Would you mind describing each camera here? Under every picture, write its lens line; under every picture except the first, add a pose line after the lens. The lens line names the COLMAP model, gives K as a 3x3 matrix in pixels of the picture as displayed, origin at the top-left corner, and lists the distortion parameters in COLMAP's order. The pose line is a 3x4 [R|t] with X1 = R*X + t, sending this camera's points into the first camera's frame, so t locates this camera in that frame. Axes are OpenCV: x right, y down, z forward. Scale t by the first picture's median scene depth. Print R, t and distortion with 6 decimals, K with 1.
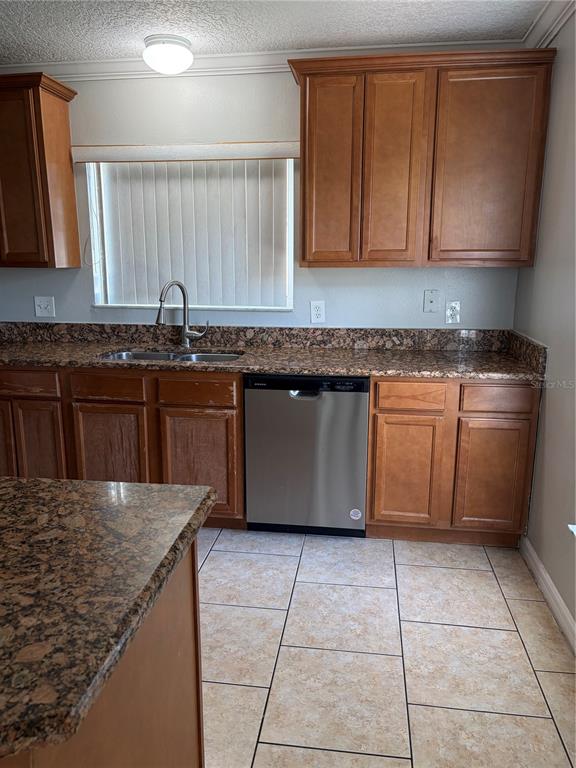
lens RADIAL K [[559.7, 0, 288.0], [0, 559.7, 384.0], [0, 0, 1]] dist [-0.001807, 0.002032]
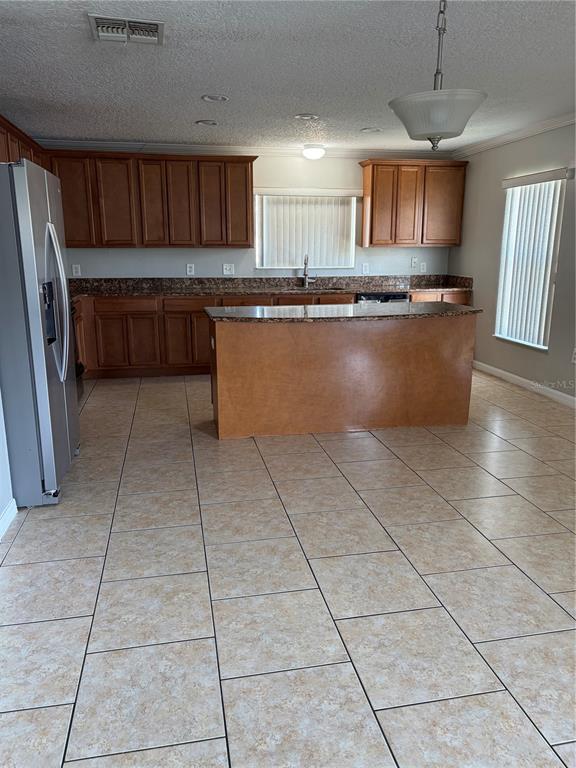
lens RADIAL K [[573.8, 0, 284.8], [0, 573.8, 379.4], [0, 0, 1]] dist [0.038388, -0.044983]
pose [[0.948342, -0.076871, 0.307796, -0.941045], [0.069771, 0.996983, 0.034023, 0.194856], [-0.309483, -0.010790, 0.950844, -0.986881]]
